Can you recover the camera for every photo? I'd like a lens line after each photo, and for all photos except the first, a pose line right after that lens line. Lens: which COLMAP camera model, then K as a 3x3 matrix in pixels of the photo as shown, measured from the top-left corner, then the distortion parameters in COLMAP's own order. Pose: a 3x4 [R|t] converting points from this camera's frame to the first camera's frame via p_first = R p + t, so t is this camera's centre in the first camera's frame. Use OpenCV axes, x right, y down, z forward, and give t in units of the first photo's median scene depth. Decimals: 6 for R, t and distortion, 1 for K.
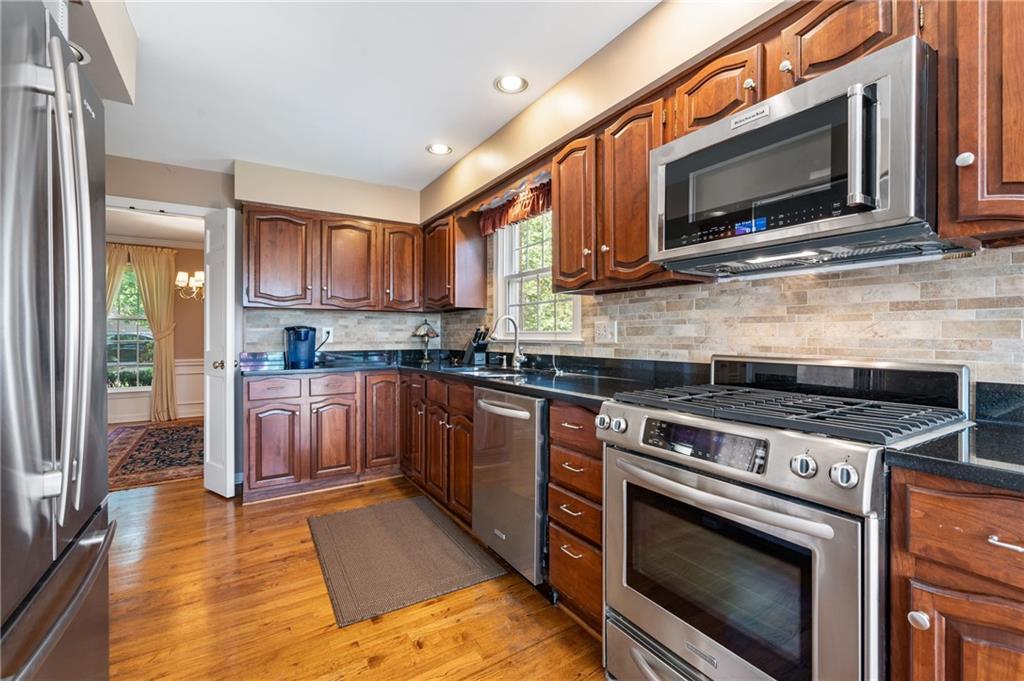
lens RADIAL K [[443.4, 0, 514.8], [0, 443.4, 337.0], [0, 0, 1]] dist [0.002179, 0.000660]
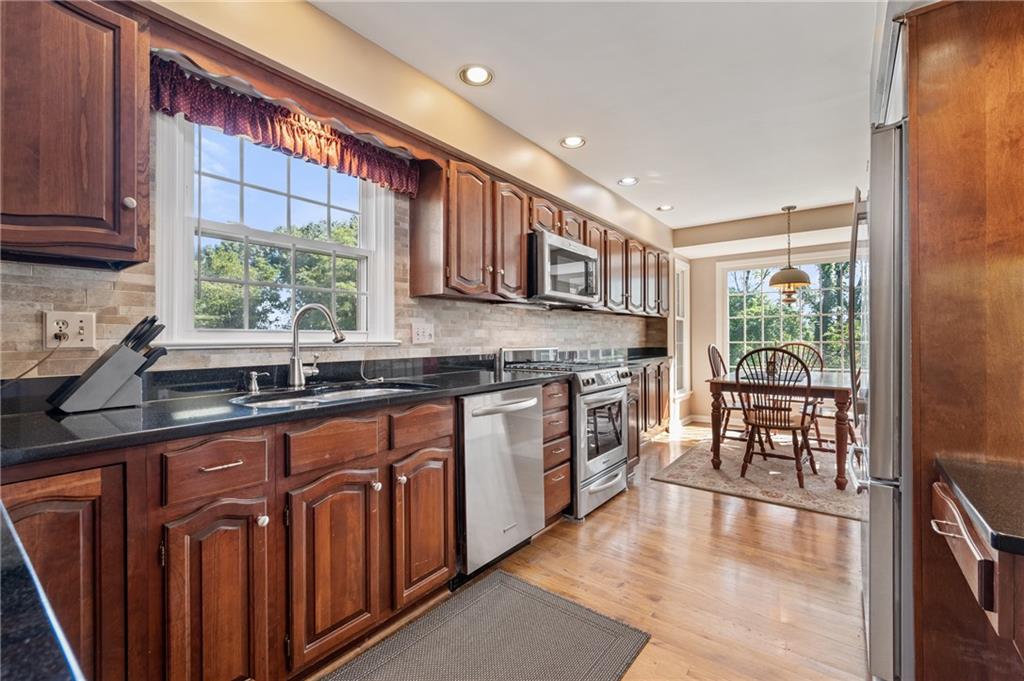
lens RADIAL K [[443.4, 0, 517.5], [0, 443.4, 336.7], [0, 0, 1]] dist [0.002179, 0.000660]
pose [[-0.362954, 0.000898, 0.931807, -0.636310], [0.000895, 0.999999, -0.000615, -0.001616], [-0.931807, 0.000610, -0.362955, 0.860882]]
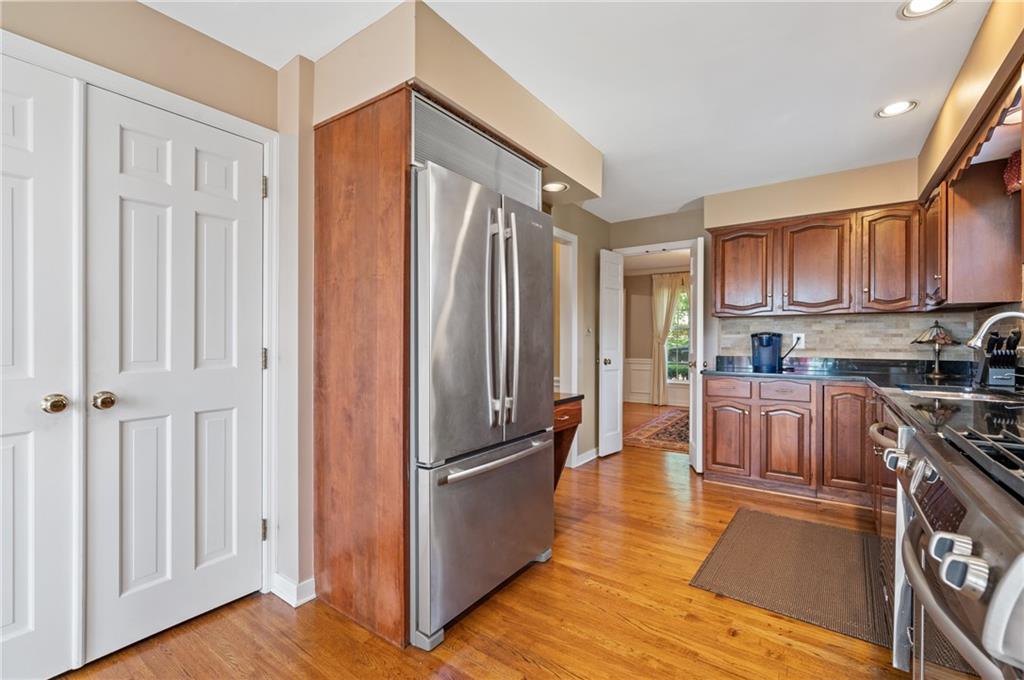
lens RADIAL K [[443.4, 0, 515.4], [0, 443.4, 342.2], [0, 0, 1]] dist [0.002179, 0.000660]
pose [[0.386391, 0.005988, -0.922316, 0.277972], [-0.007562, 0.999966, 0.003324, -0.000645], [0.922304, 0.005690, 0.386423, 0.052125]]
